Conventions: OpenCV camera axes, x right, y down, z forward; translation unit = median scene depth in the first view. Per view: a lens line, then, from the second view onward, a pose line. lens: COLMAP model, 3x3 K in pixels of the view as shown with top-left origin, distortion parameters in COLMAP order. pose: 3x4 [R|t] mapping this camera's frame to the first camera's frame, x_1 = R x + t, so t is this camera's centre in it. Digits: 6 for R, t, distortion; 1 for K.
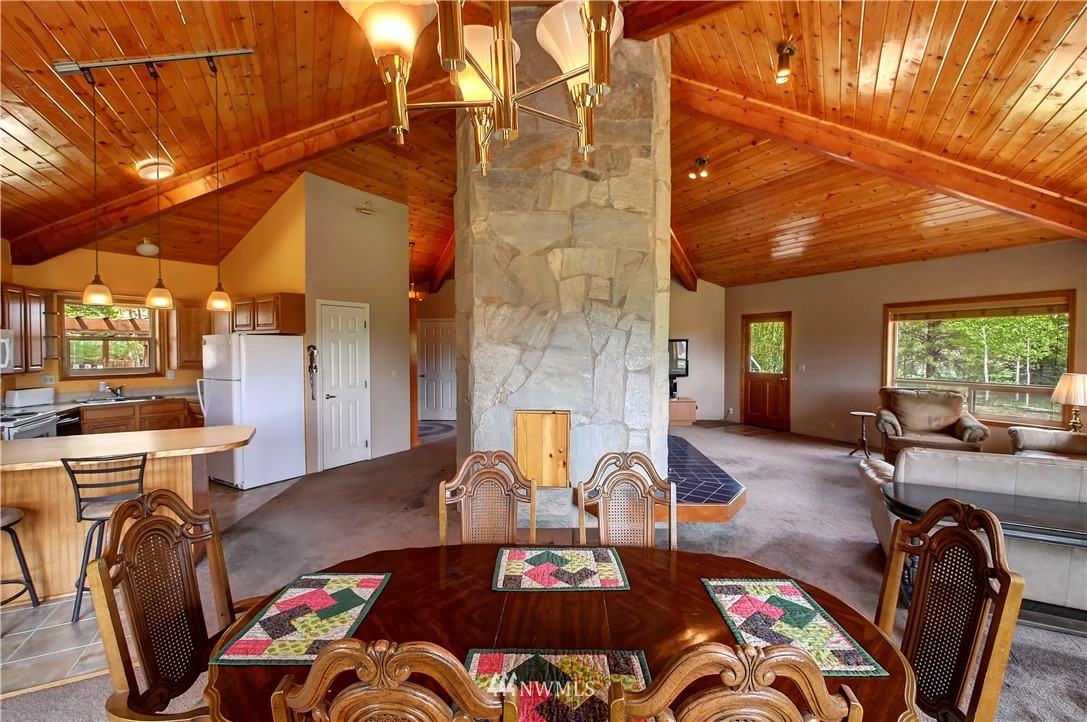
lens RADIAL K [[464.8, 0, 545.5], [0, 464.8, 357.8], [0, 0, 1]] dist [-0.002728, -0.000420]
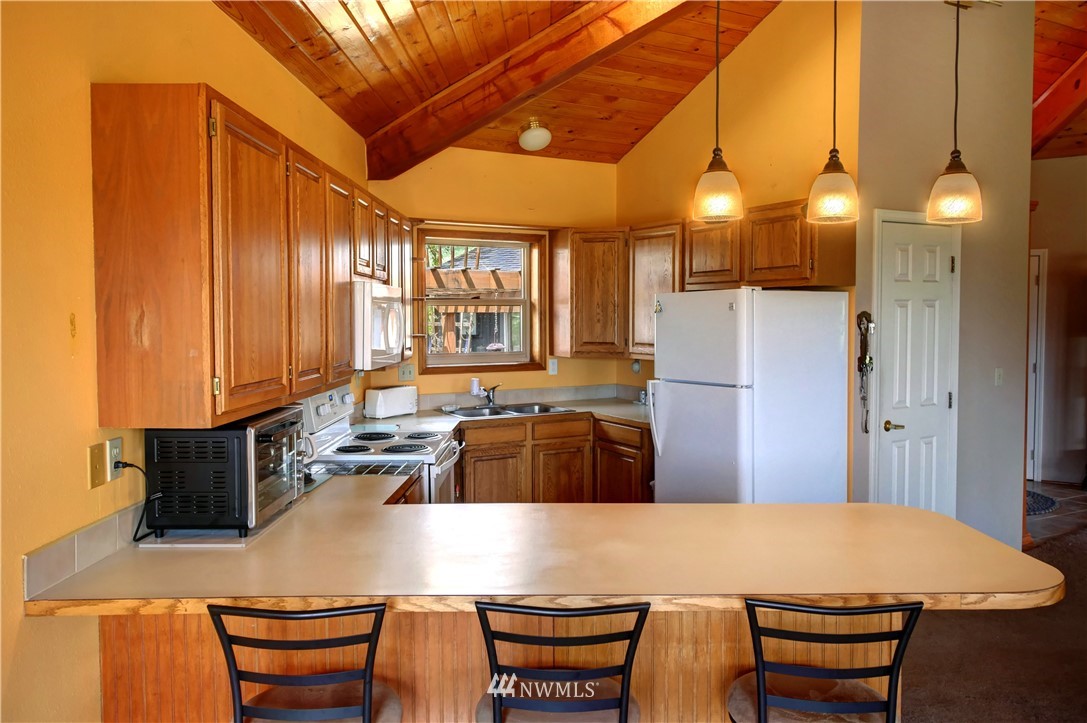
lens RADIAL K [[847.0, 0, 543.6], [0, 847.0, 361.2], [0, 0, 1]] dist [0.000707, 0.000237]
pose [[0.877287, 0.024070, -0.479361, -0.387019], [-0.008768, 0.999379, 0.034134, -0.005317], [0.479885, -0.025742, 0.876954, 0.127102]]
